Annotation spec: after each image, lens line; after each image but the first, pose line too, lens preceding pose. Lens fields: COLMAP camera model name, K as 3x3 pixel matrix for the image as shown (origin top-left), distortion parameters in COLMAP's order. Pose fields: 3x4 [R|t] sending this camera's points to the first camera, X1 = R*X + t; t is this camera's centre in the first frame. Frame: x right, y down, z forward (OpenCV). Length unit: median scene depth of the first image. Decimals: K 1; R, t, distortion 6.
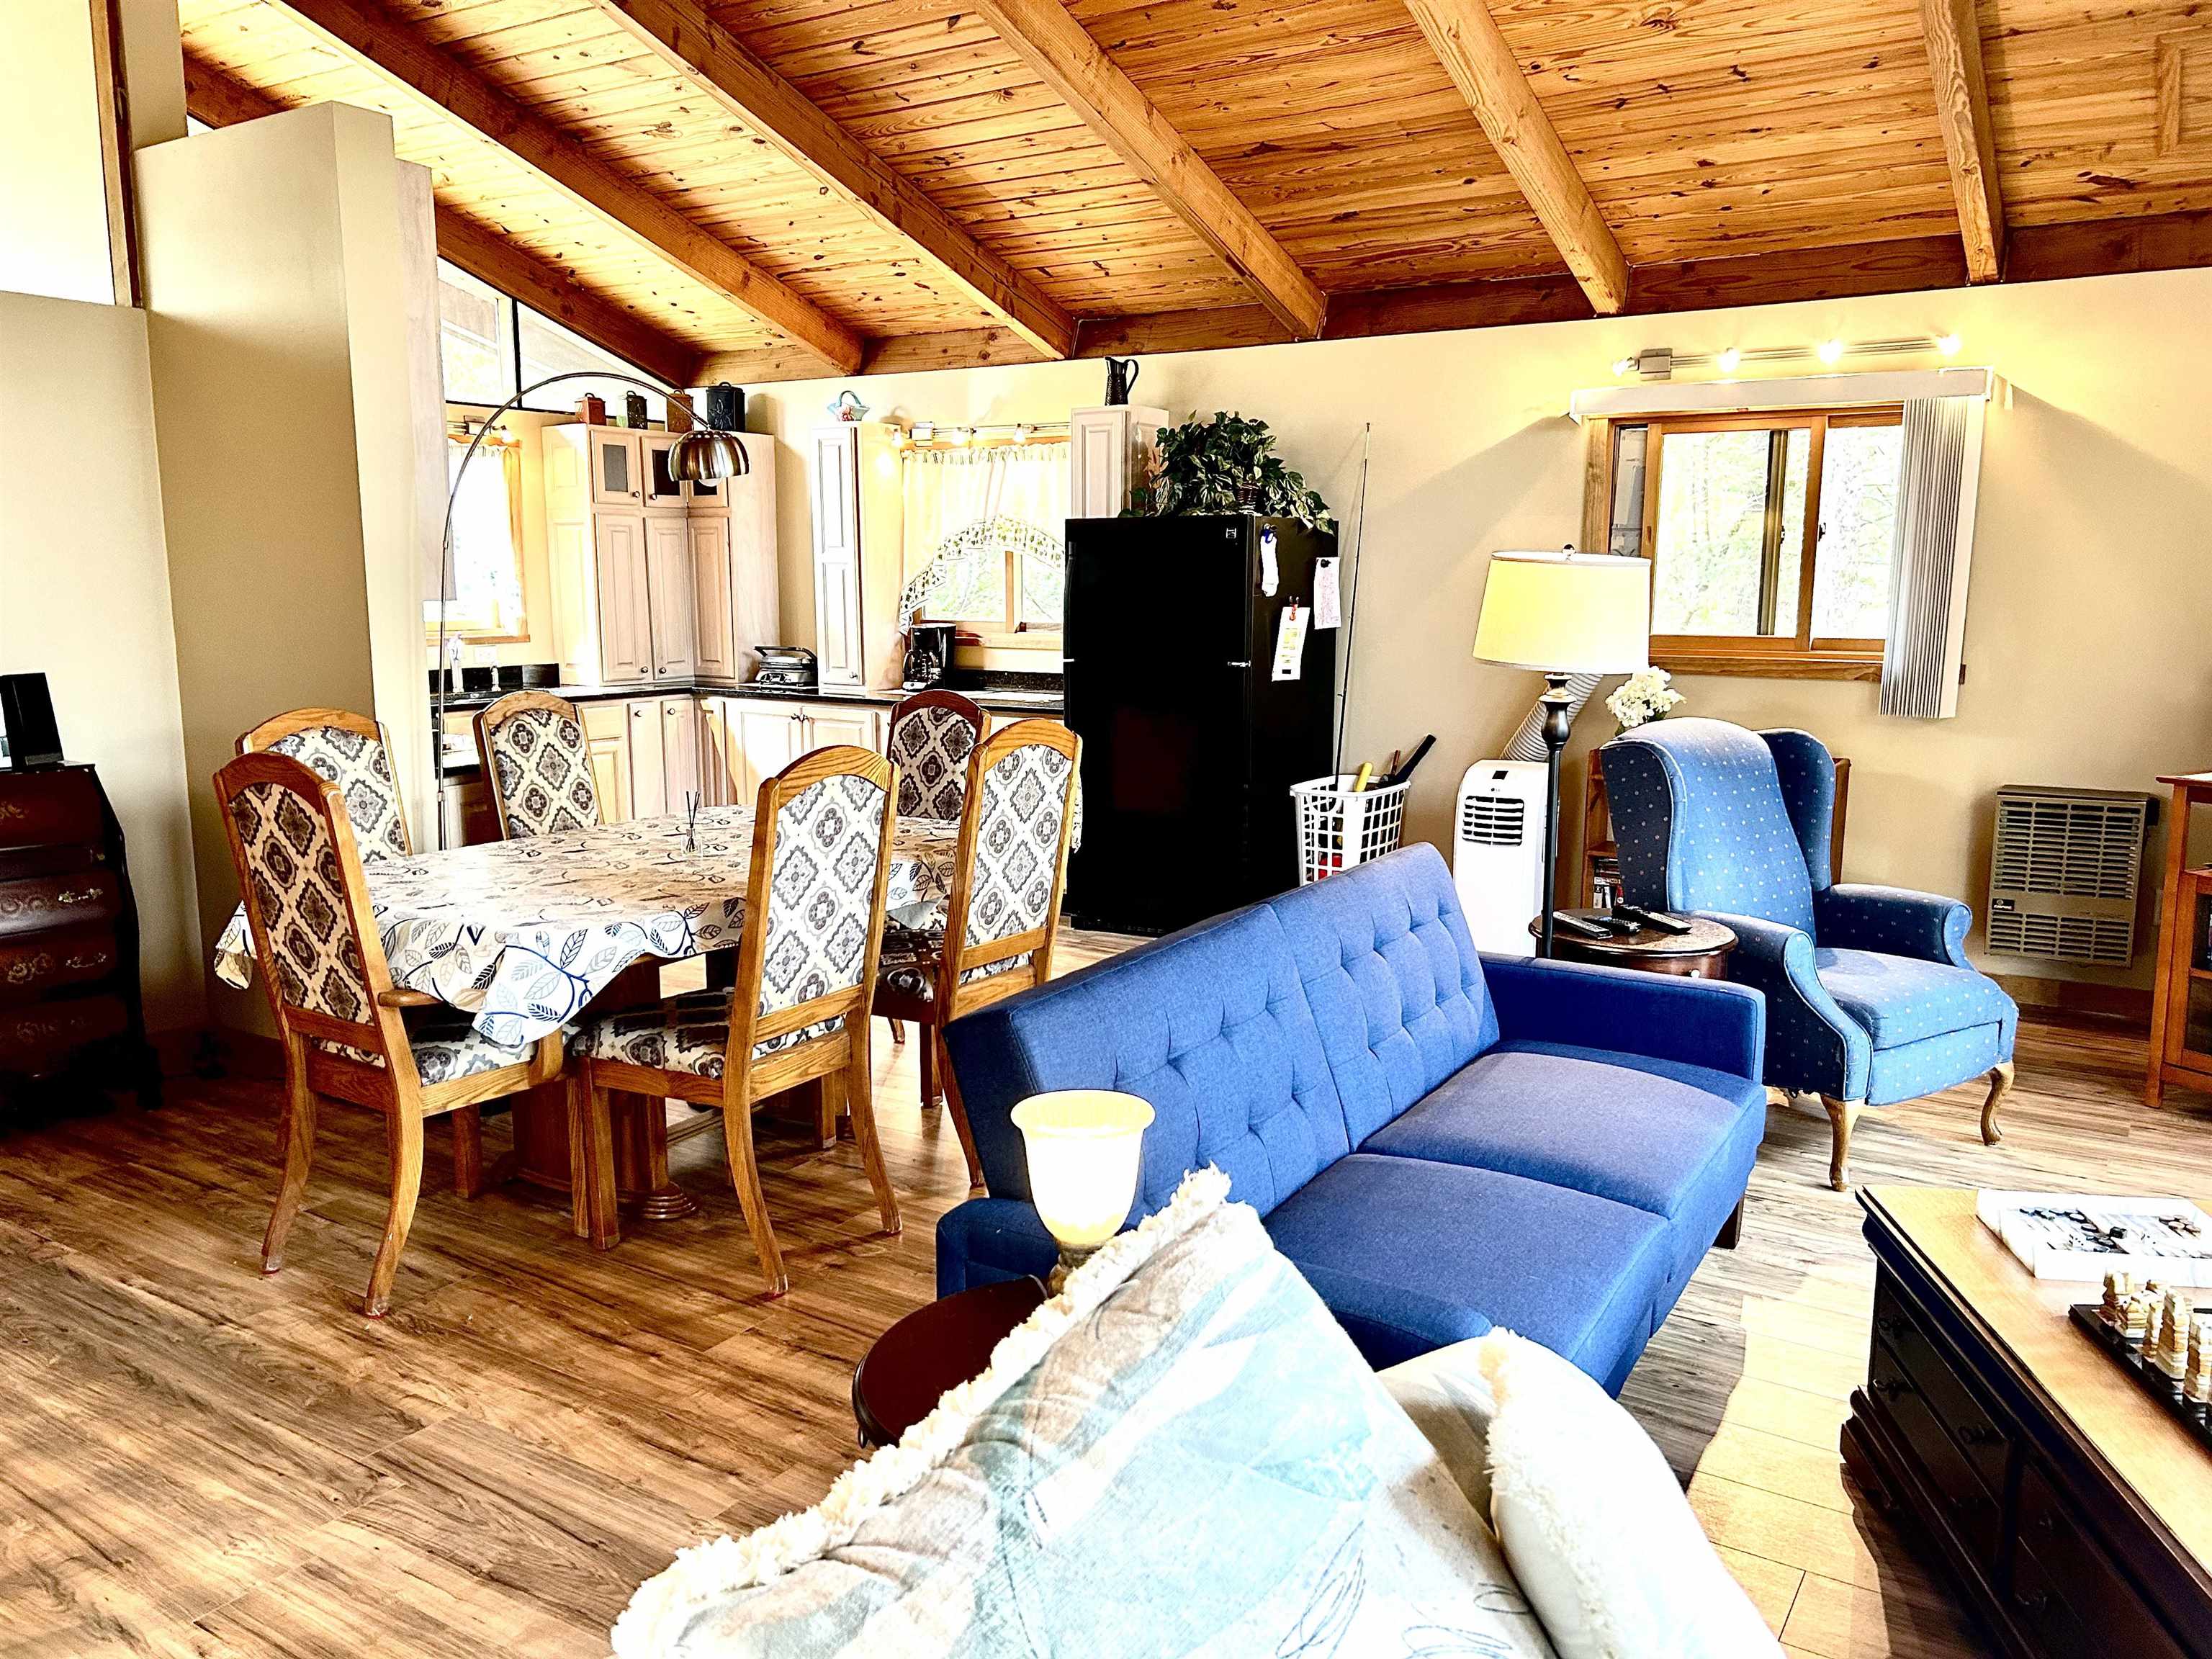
lens RADIAL K [[1661.4, 0, 1107.2], [0, 1661.4, 835.7], [0, 0, 1]] dist [0.079099, -0.090769]
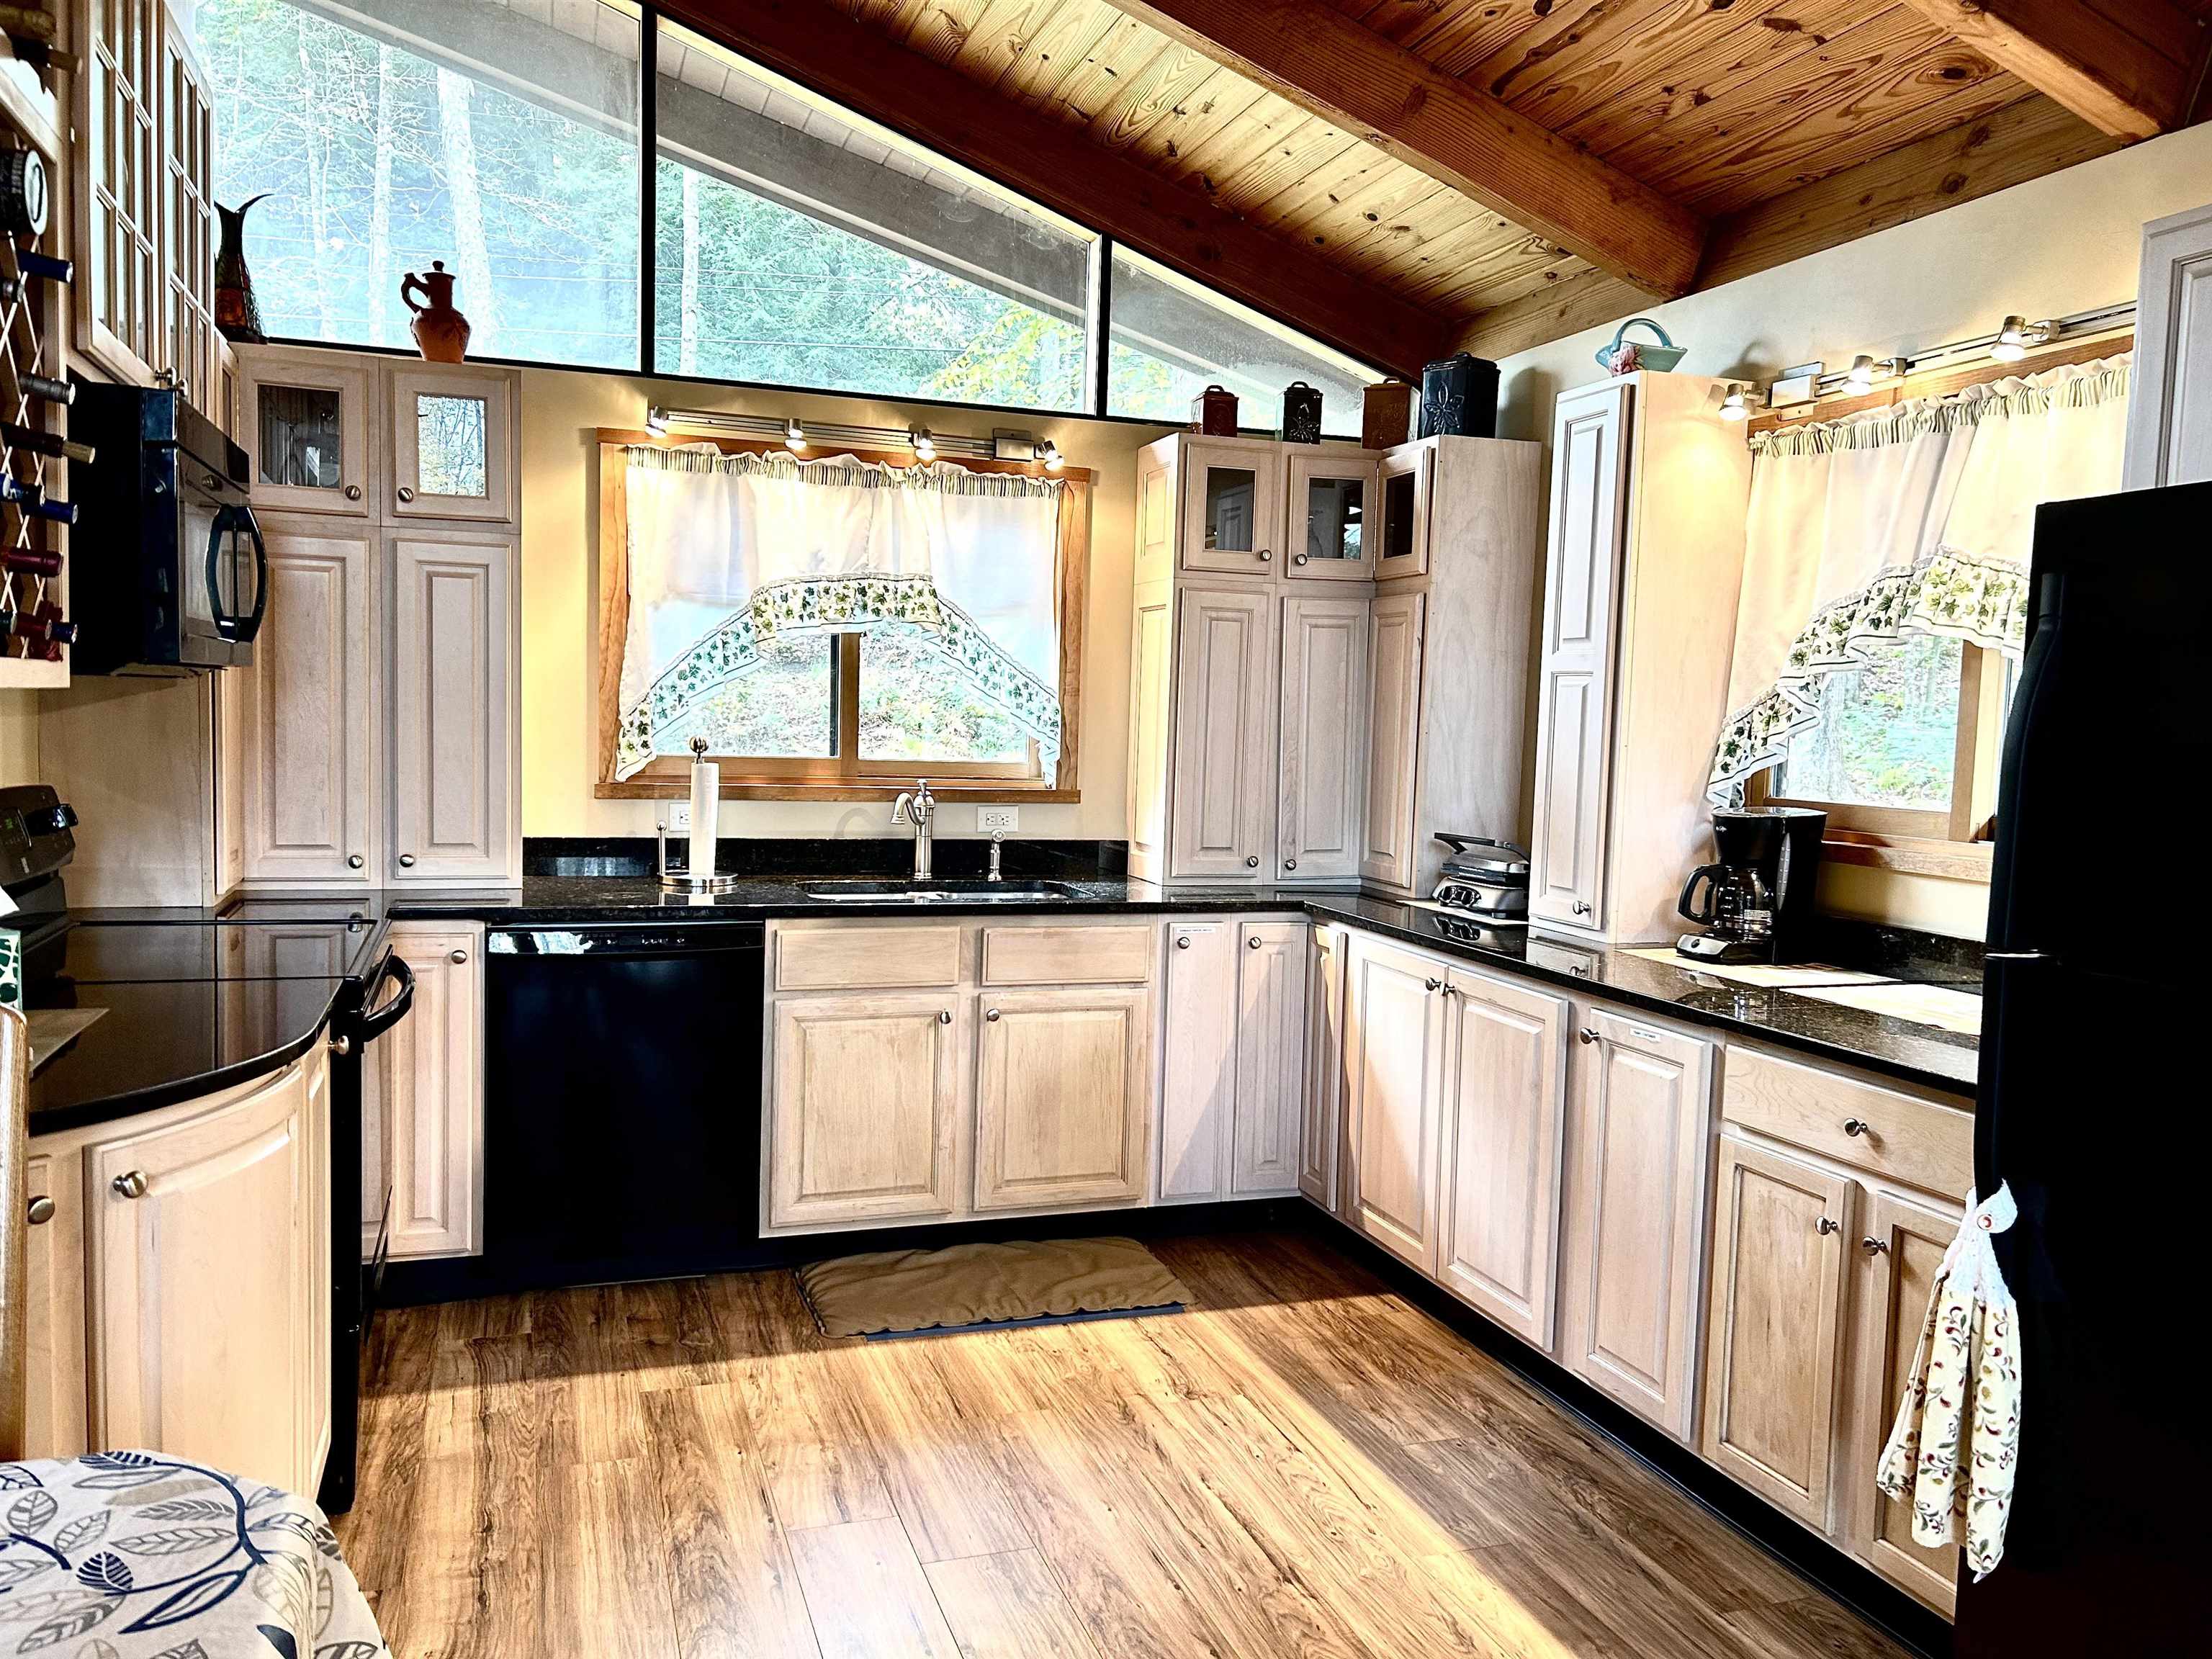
lens RADIAL K [[1661.4, 0, 1107.2], [0, 1661.4, 835.7], [0, 0, 1]] dist [0.079099, -0.090769]
pose [[0.787881, 0.067882, -0.612075, 0.028726], [-0.126186, 0.990613, -0.052566, -0.074159], [0.602761, 0.118651, 0.789051, 0.540840]]
